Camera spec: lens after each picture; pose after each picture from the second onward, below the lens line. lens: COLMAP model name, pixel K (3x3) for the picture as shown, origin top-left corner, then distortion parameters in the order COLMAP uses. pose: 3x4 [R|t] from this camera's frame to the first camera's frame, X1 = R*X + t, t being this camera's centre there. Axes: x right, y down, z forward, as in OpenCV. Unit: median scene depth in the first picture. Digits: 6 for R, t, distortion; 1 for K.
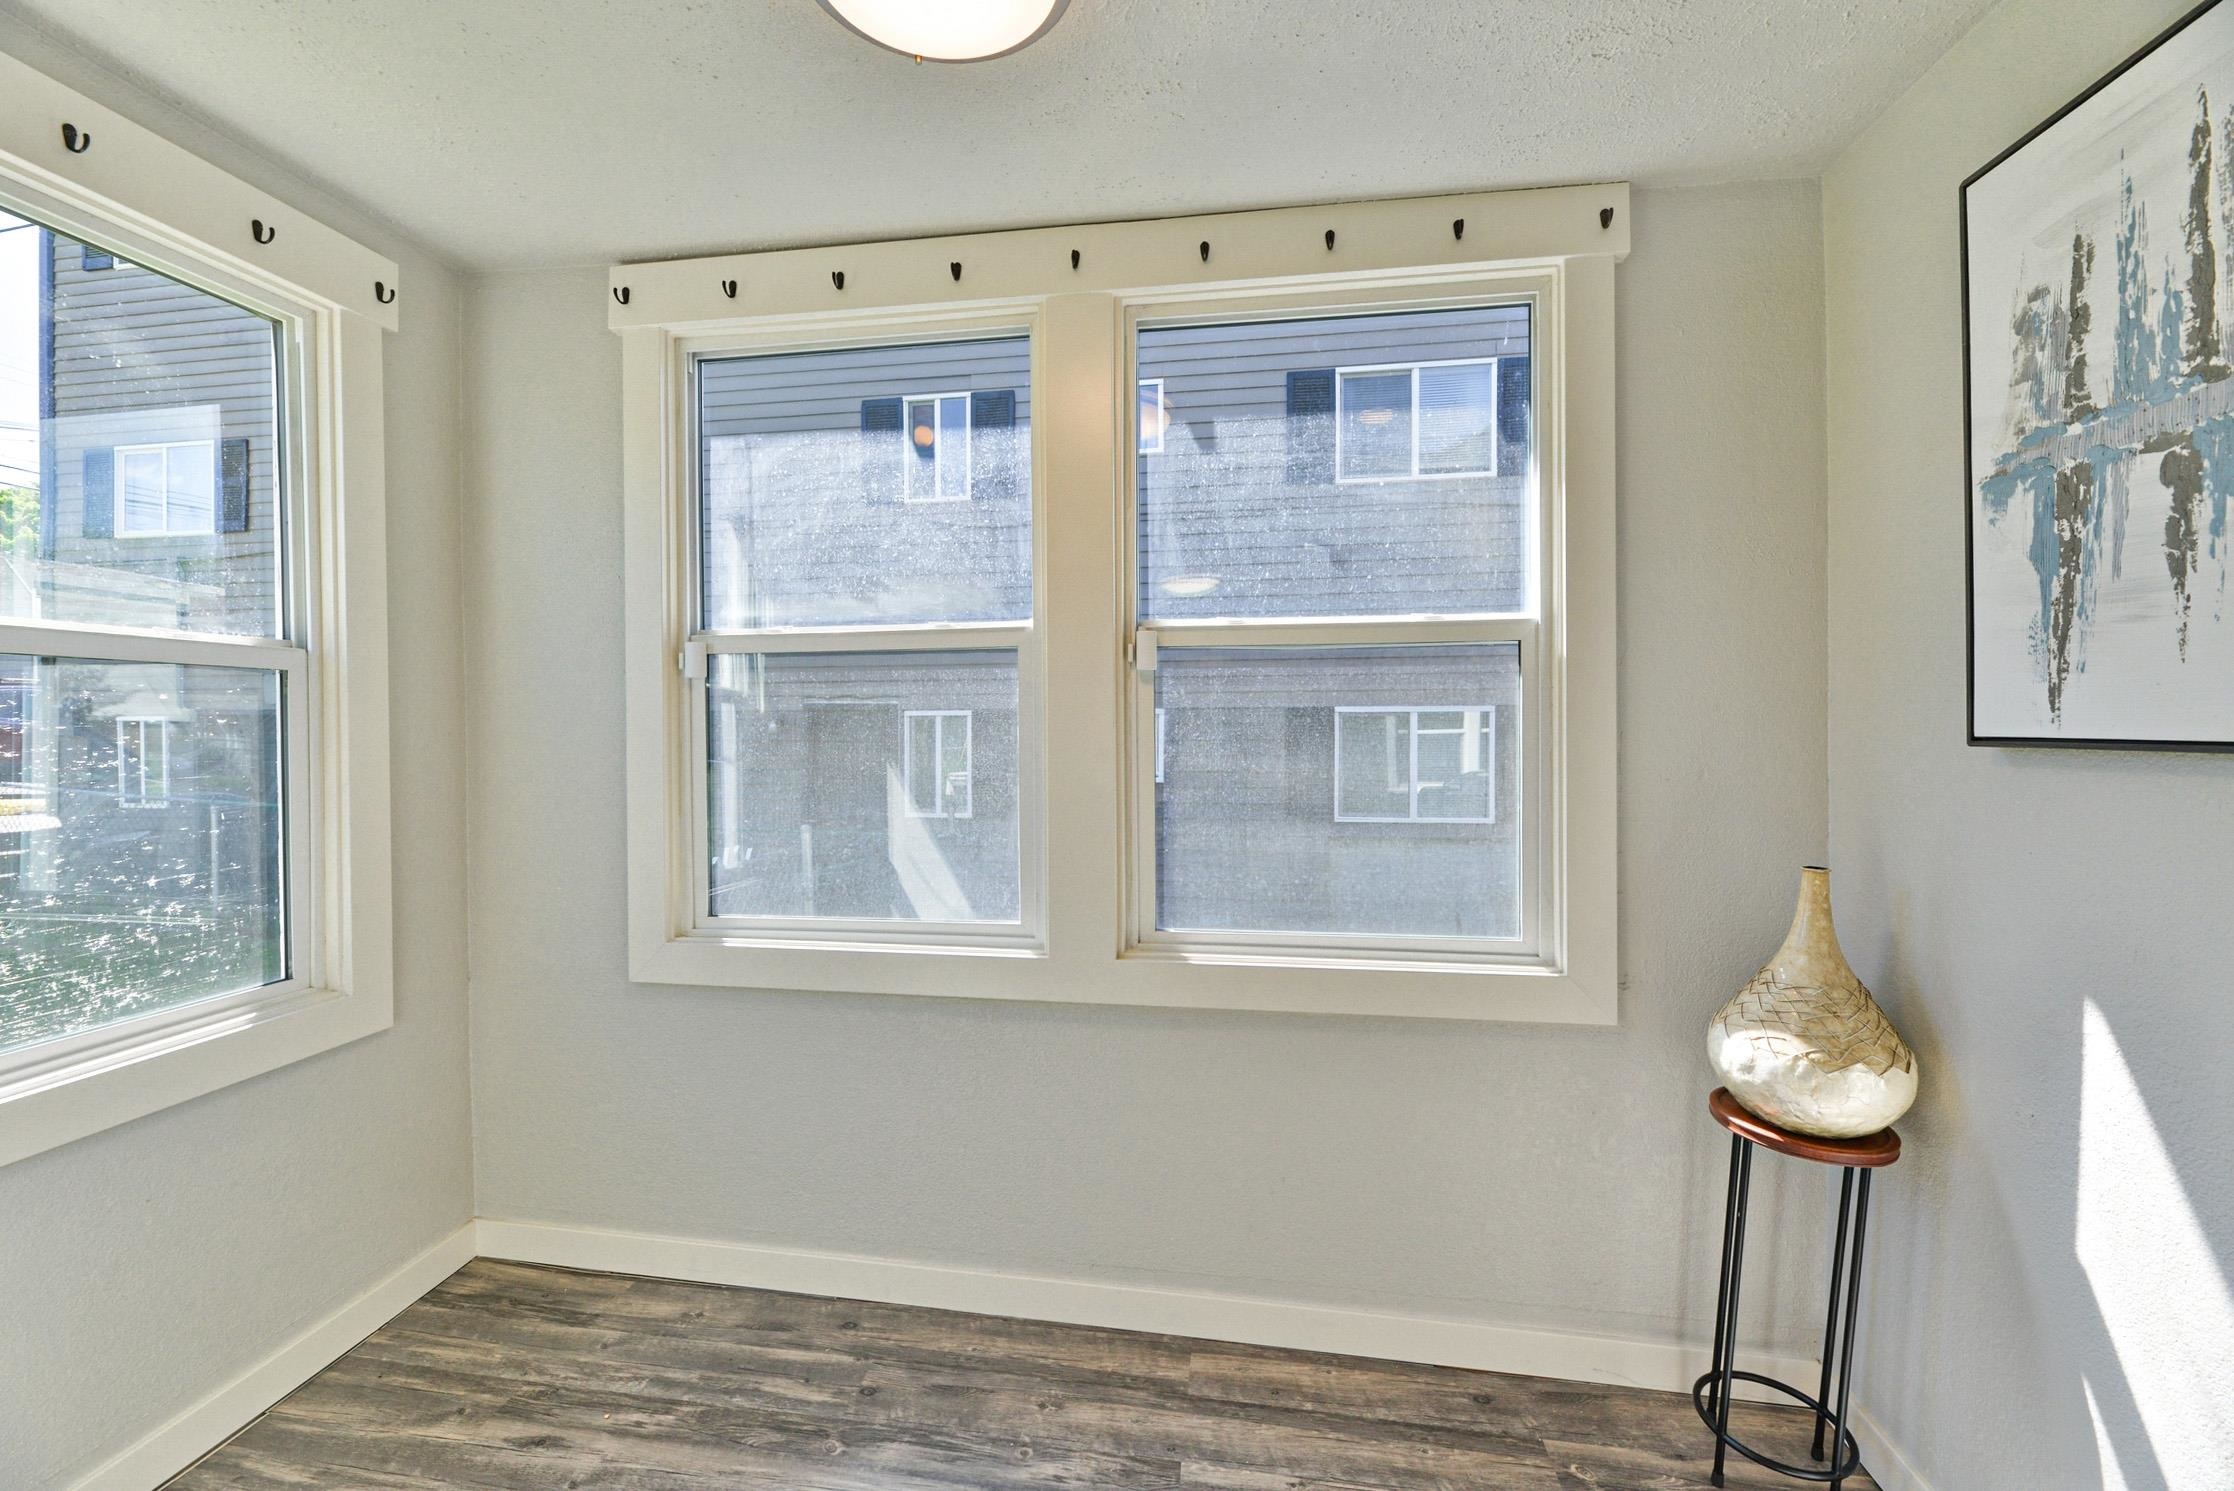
lens RADIAL K [[933.7, 0, 1117.0], [0, 933.7, 745.5], [0, 0, 1]] dist [-0.001218, -0.000261]
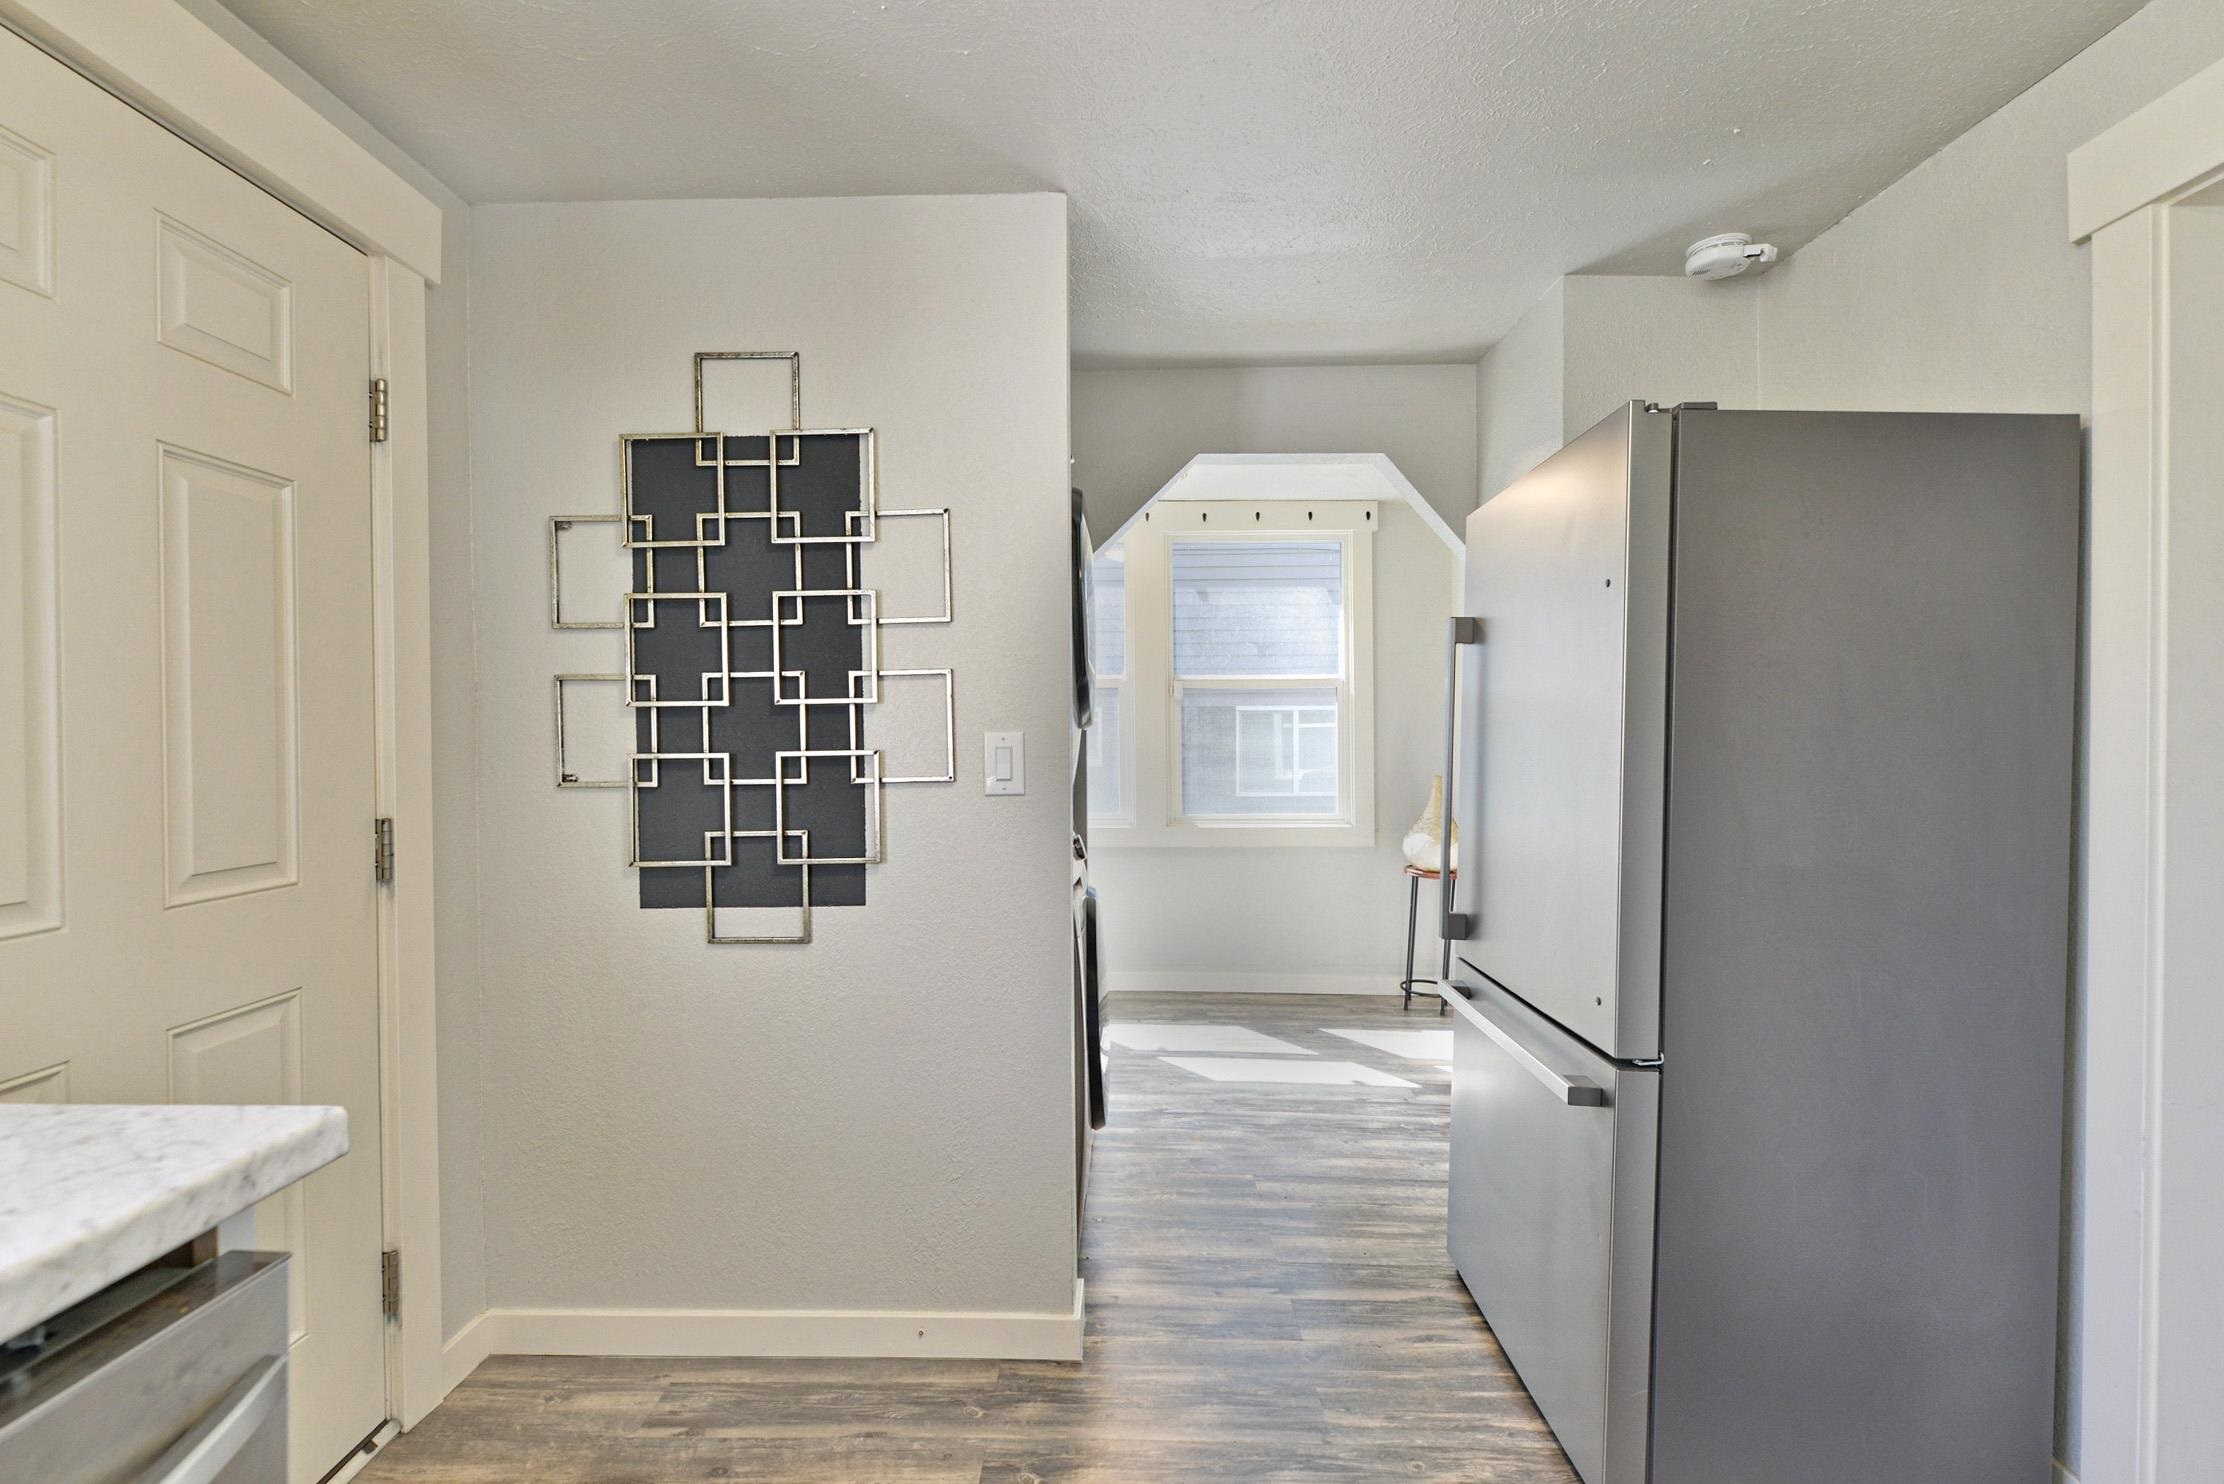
lens RADIAL K [[1005.2, 0, 1112.0], [0, 1005.2, 742.0], [0, 0, 1]] dist [0.000259, 0.000006]
pose [[0.992153, -0.005896, 0.124891, -0.468629], [0.005818, 0.999983, 0.000994, 0.022435], [-0.124895, -0.000259, 0.992170, -1.509257]]
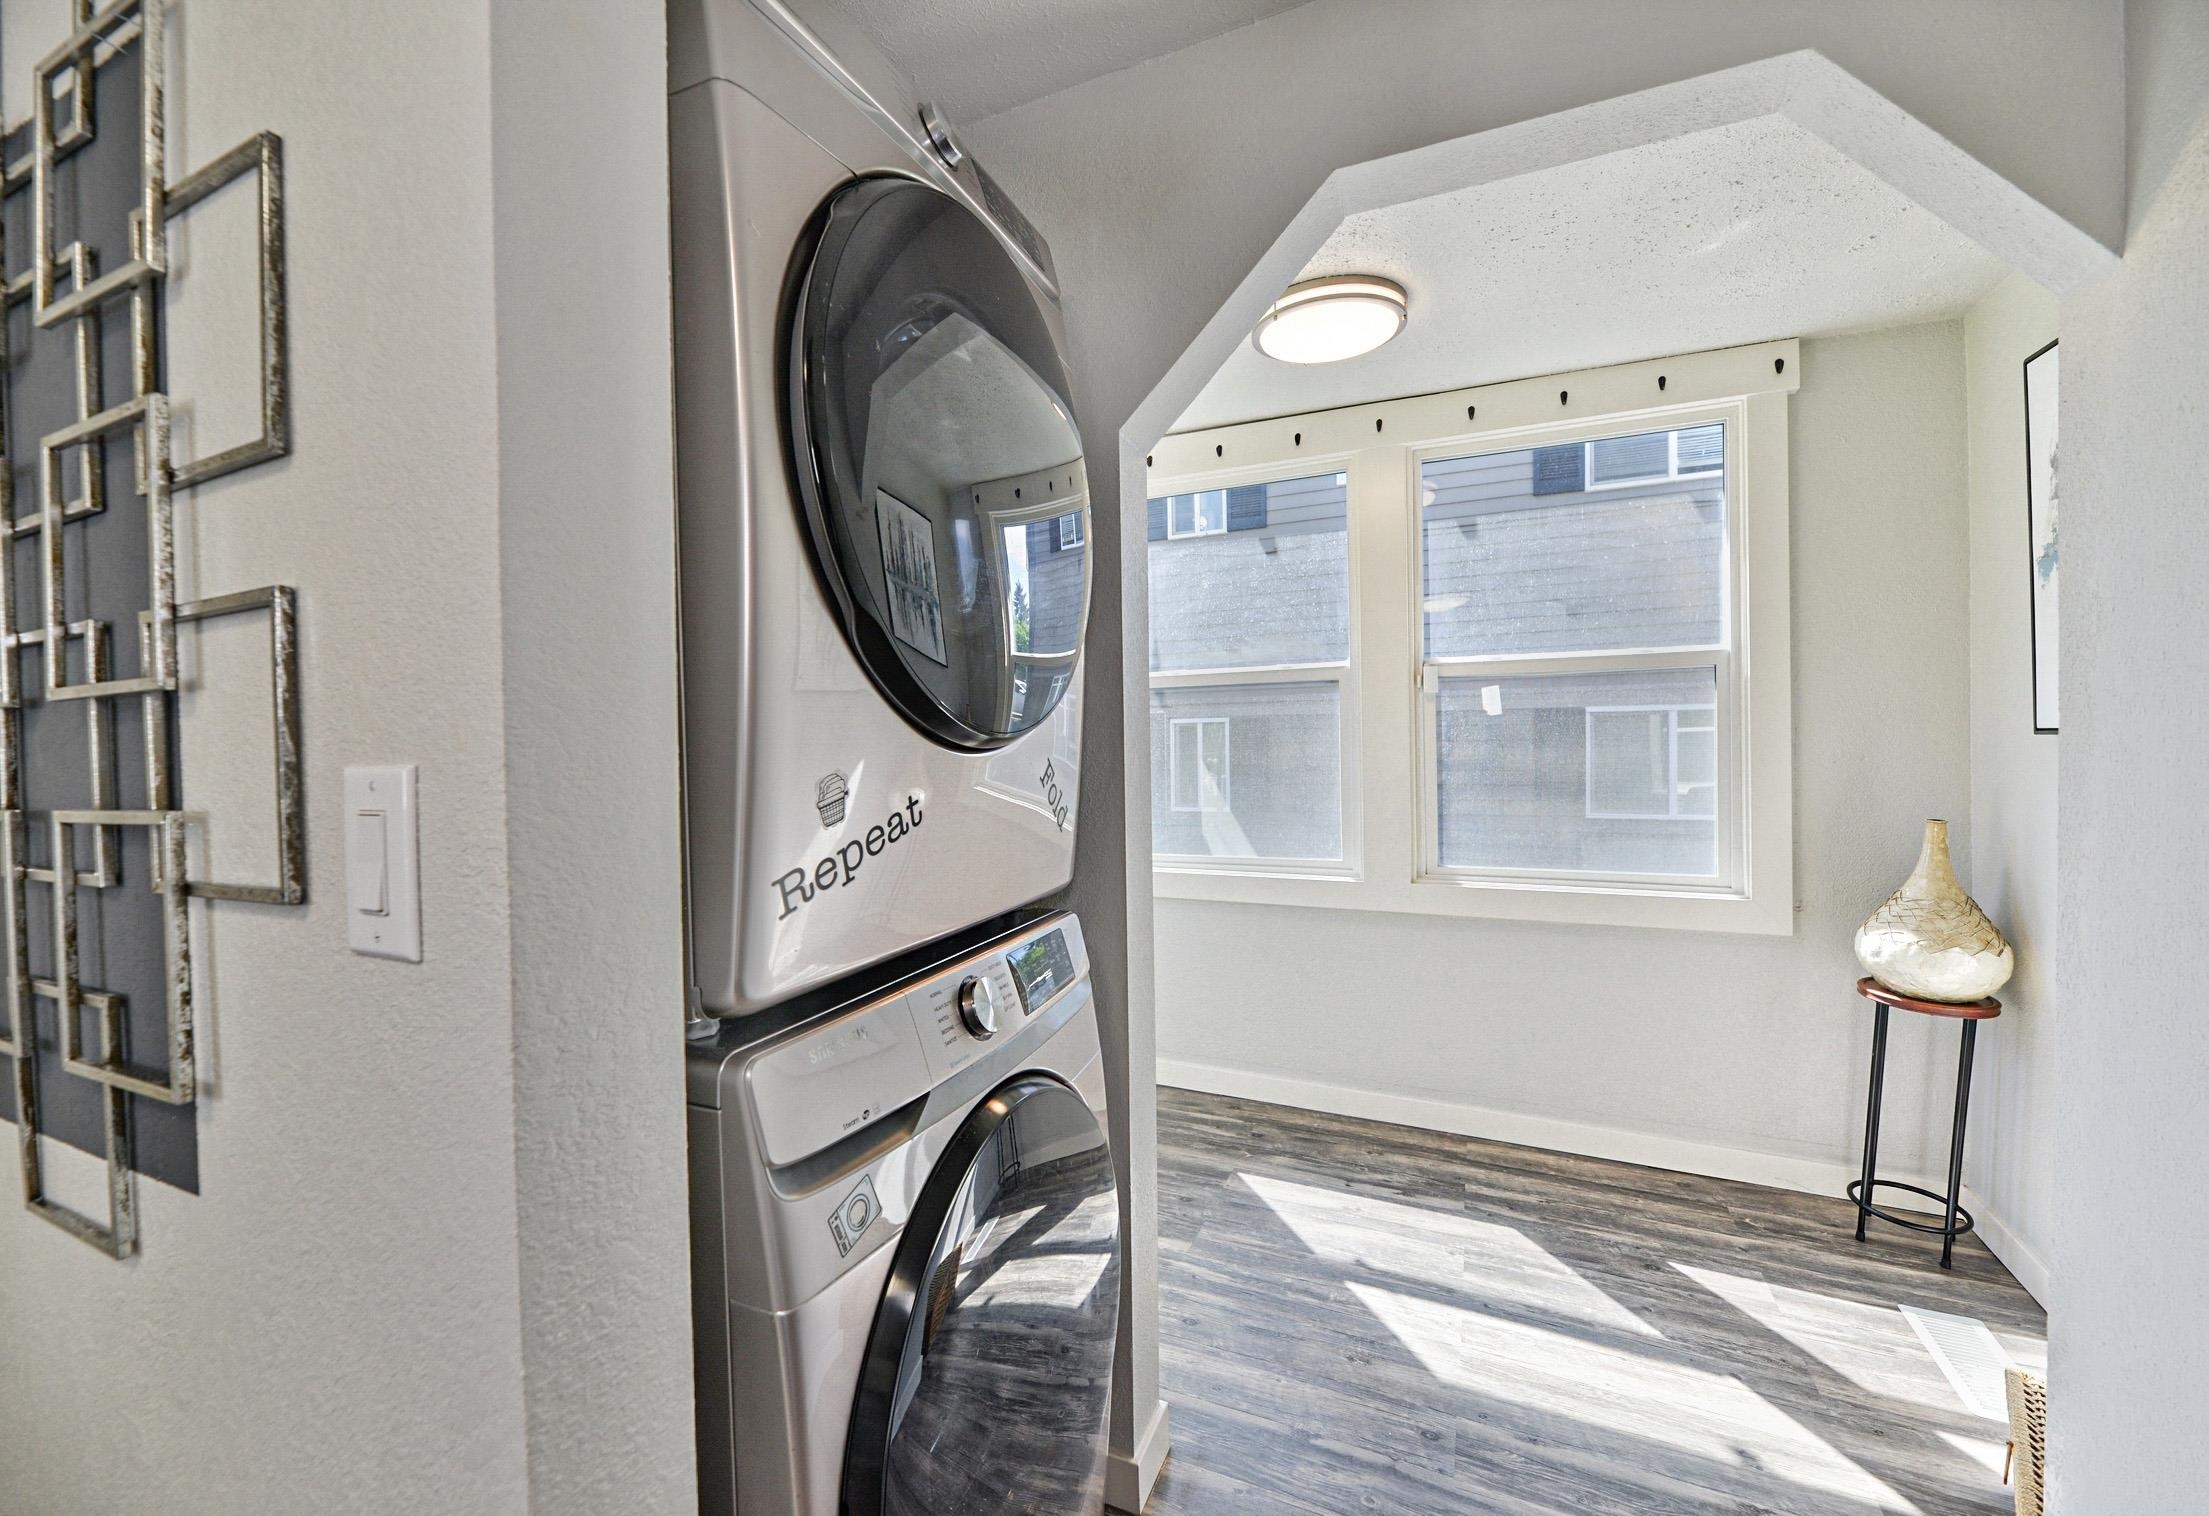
lens RADIAL K [[927.3, 0, 1066.1], [0, 927.3, 758.0], [0, 0, 1]] dist [-0.000599, -0.000263]
pose [[0.958541, -0.008009, -0.284843, -0.116414], [0.010348, 0.999924, 0.006706, 0.009395], [0.284768, -0.009375, 0.958551, -0.653308]]
